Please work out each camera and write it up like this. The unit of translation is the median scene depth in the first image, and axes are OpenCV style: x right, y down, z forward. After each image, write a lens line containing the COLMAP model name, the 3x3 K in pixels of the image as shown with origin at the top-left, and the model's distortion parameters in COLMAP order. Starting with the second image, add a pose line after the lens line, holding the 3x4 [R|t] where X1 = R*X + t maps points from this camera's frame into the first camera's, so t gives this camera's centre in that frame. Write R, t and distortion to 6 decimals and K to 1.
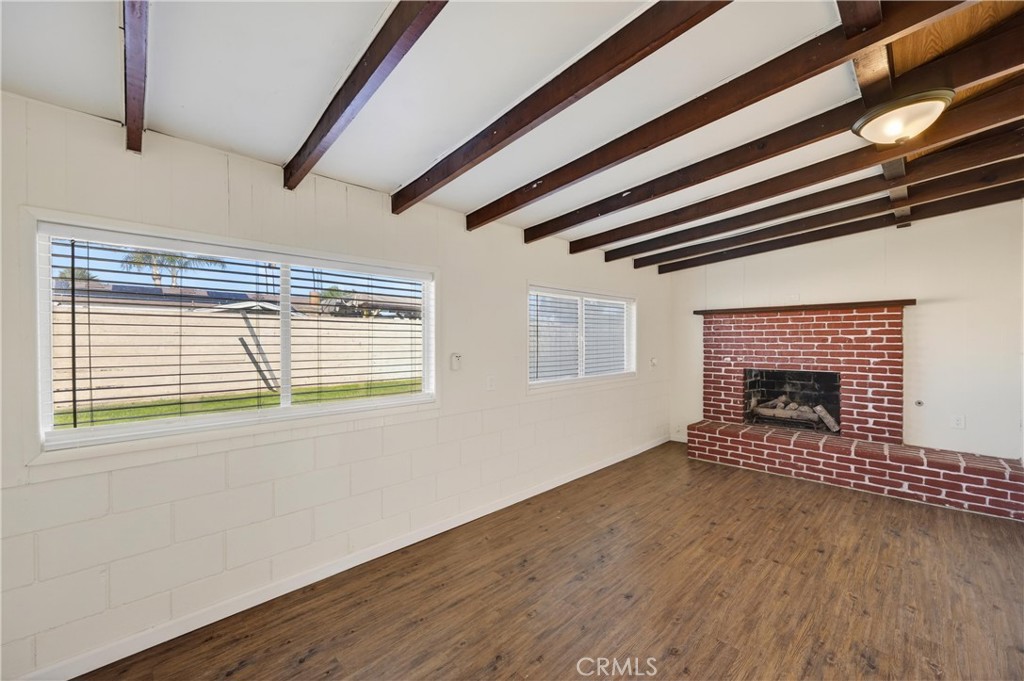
lens RADIAL K [[401.9, 0, 510.7], [0, 401.9, 341.4], [0, 0, 1]] dist [0.002043, -0.000232]
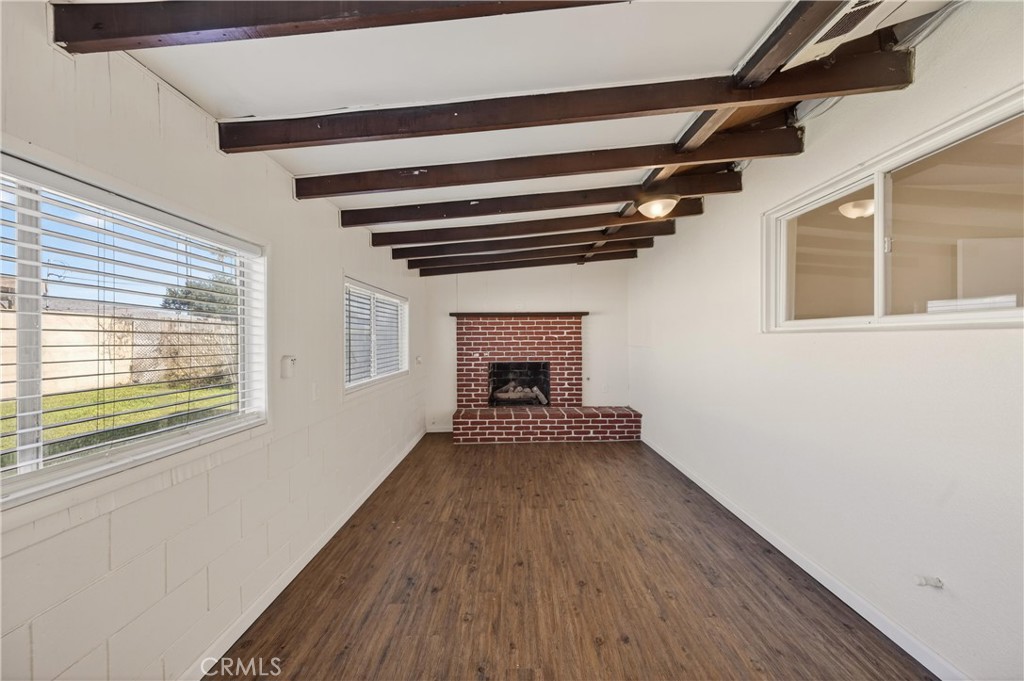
lens RADIAL K [[401.9, 0, 510.8], [0, 401.9, 338.7], [0, 0, 1]] dist [0.002043, -0.000232]
pose [[0.697658, -0.002171, 0.716427, -0.301111], [0.008081, 0.999956, -0.004840, 0.003916], [-0.716385, 0.009166, 0.697645, 0.126415]]
